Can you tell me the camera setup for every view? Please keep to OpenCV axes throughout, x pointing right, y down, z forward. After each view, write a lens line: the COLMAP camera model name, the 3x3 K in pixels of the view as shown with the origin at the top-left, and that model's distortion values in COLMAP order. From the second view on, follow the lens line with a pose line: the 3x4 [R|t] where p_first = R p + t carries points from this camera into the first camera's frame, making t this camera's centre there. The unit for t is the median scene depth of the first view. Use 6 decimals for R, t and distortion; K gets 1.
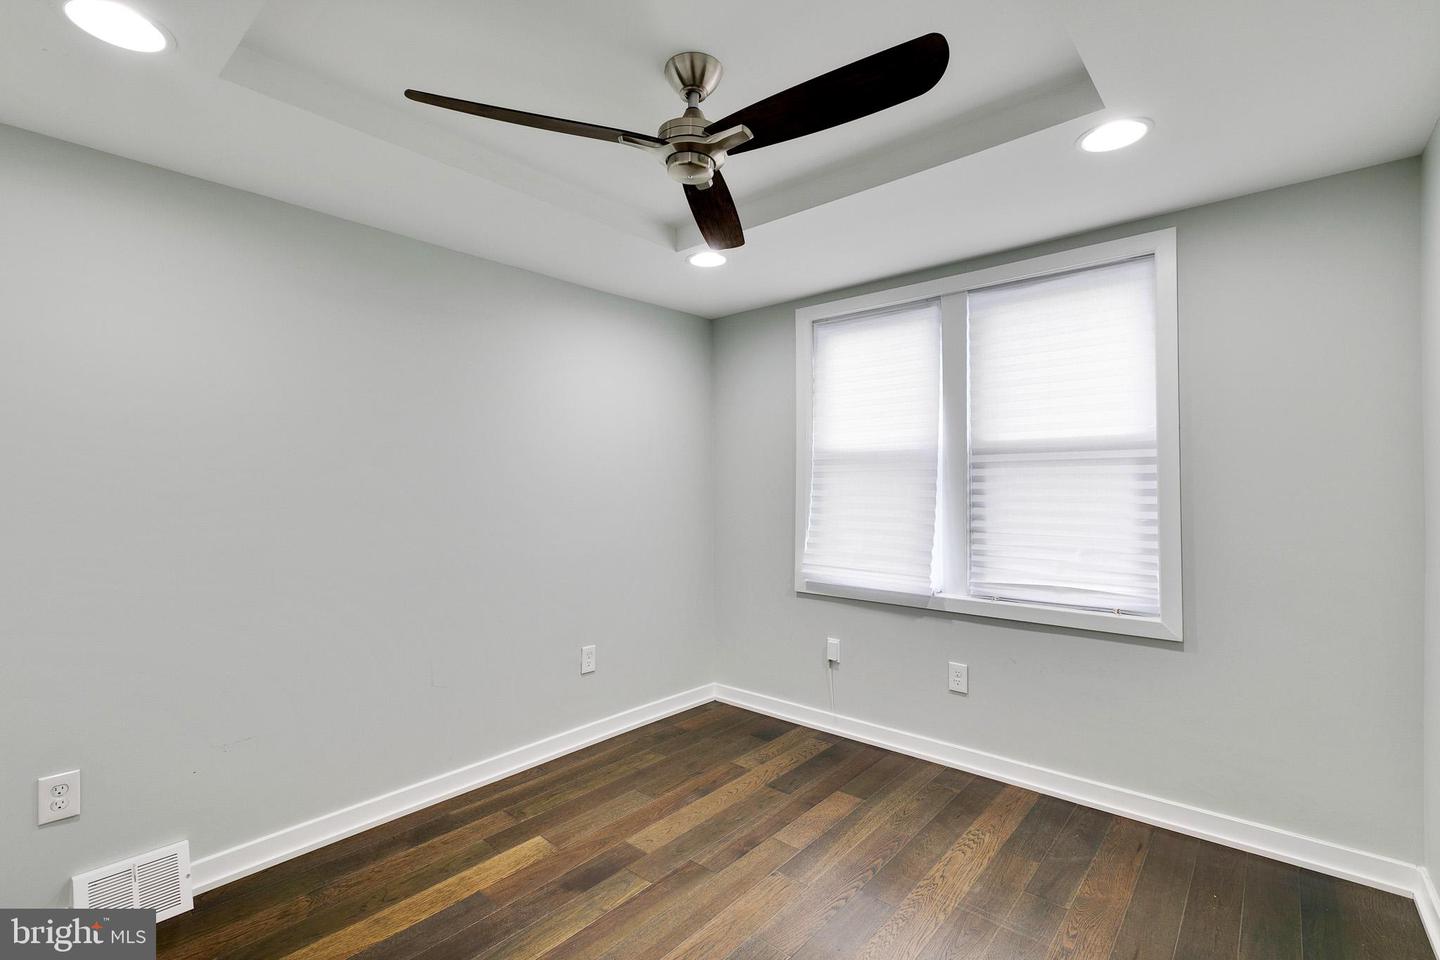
lens RADIAL K [[642.4, 0, 720.4], [0, 642.4, 480.7], [0, 0, 1]] dist [-0.005487, -0.000231]
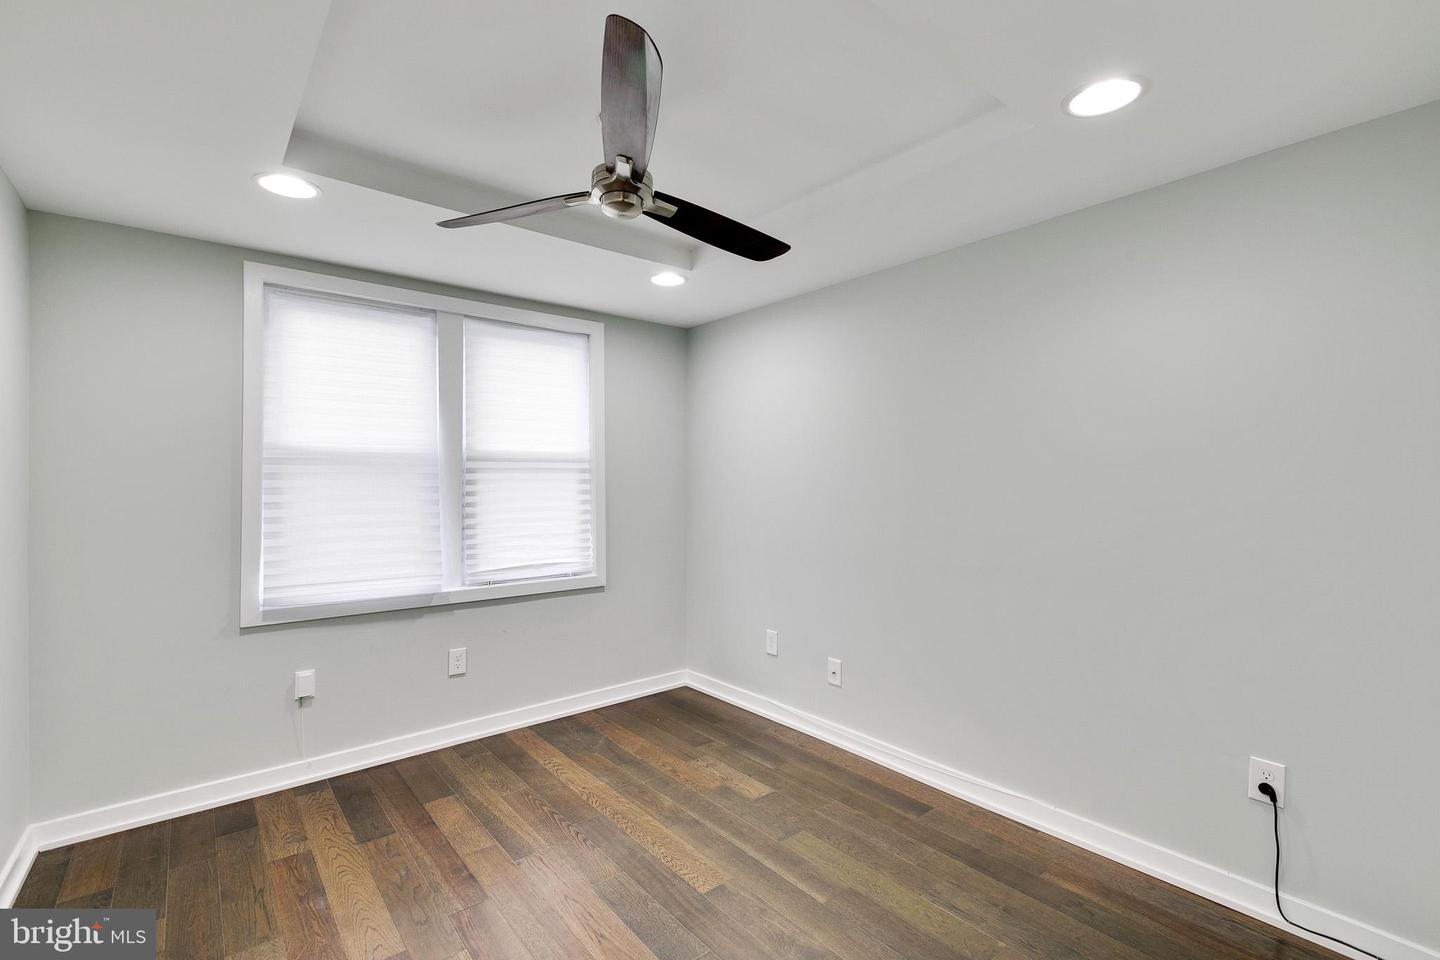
lens RADIAL K [[642.4, 0, 720.9], [0, 642.4, 479.5], [0, 0, 1]] dist [-0.005487, -0.000231]
pose [[0.155391, 0.009491, 0.987807, -0.661424], [-0.001550, 0.999955, -0.009364, 0.002506], [-0.987852, -0.000076, 0.155399, 0.382980]]
